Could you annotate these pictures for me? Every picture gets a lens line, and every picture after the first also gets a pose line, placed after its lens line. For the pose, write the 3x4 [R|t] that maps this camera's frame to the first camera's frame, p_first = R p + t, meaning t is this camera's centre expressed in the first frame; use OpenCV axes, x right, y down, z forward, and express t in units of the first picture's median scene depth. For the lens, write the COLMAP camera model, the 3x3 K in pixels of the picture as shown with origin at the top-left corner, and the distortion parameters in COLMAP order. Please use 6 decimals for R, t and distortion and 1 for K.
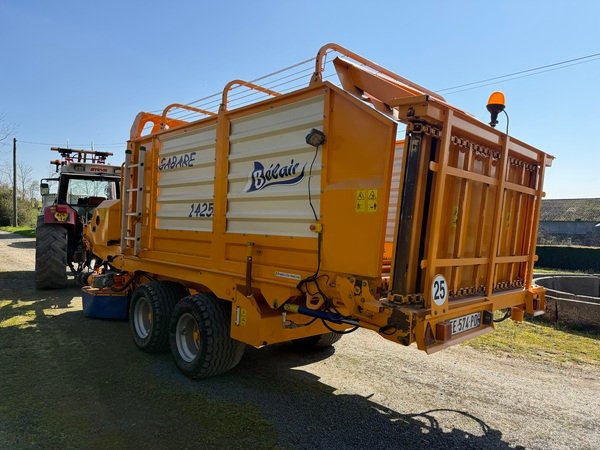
lens RADIAL K [[425.3, 0, 300.0], [0, 425.3, 225.0], [0, 0, 1]] dist [0.041313, -0.052573]
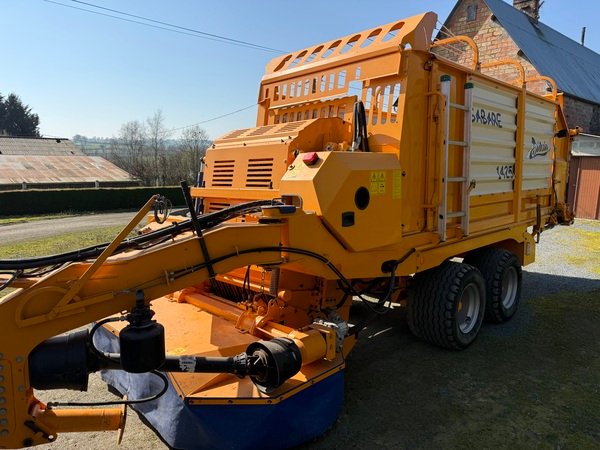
lens RADIAL K [[427.0, 0, 297.0], [0, 427.0, 228.2], [0, 0, 1]] dist [0.006640, -0.003118]
pose [[-0.012707, -0.160433, 0.986965, -1.352779], [0.008680, 0.986990, 0.160548, -0.076155], [-0.999882, 0.010607, -0.011149, 1.590383]]
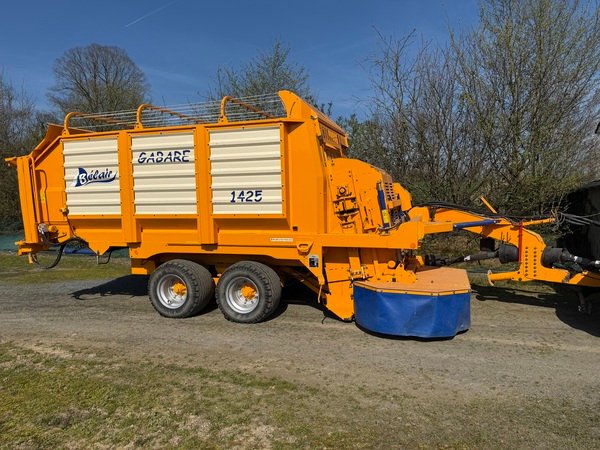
lens RADIAL K [[417.5, 0, 311.9], [0, 417.5, 230.3], [0, 0, 1]] dist [0.005991, -0.068061]
pose [[-0.868500, 0.018624, -0.495339, 0.351226], [-0.013192, 0.998072, 0.060656, -0.004161], [0.495514, 0.059215, -0.866579, 2.727601]]
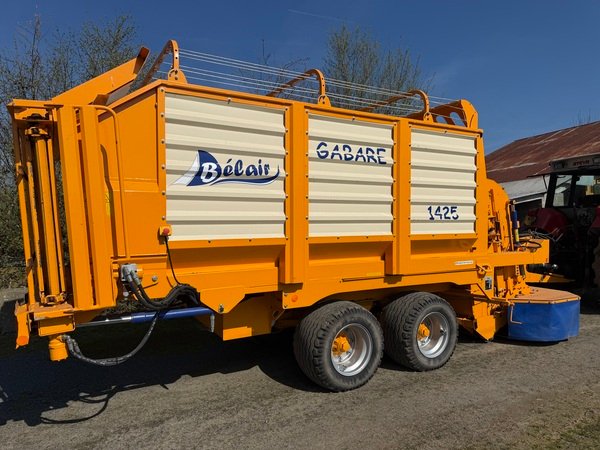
lens RADIAL K [[425.3, 0, 300.0], [0, 425.3, 225.0], [0, 0, 1]] dist [0.041313, -0.052573]
pose [[-0.243798, -0.022380, -0.969568, 1.024073], [-0.004953, 0.999749, -0.021832, 0.028147], [0.969814, -0.000521, -0.243847, 1.466802]]
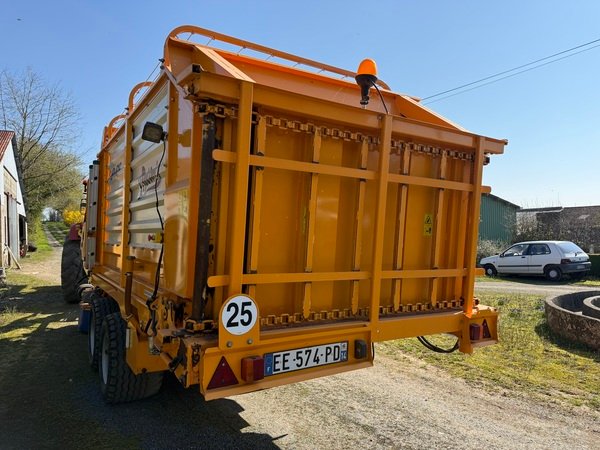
lens RADIAL K [[428.8, 0, 300.1], [0, 428.8, 222.2], [0, 0, 1]] dist [0.005851, -0.007143]
pose [[0.978249, -0.027841, -0.205555, 0.363040], [0.019999, 0.998994, -0.040132, 0.011519], [0.206466, 0.035148, 0.977822, 0.157311]]
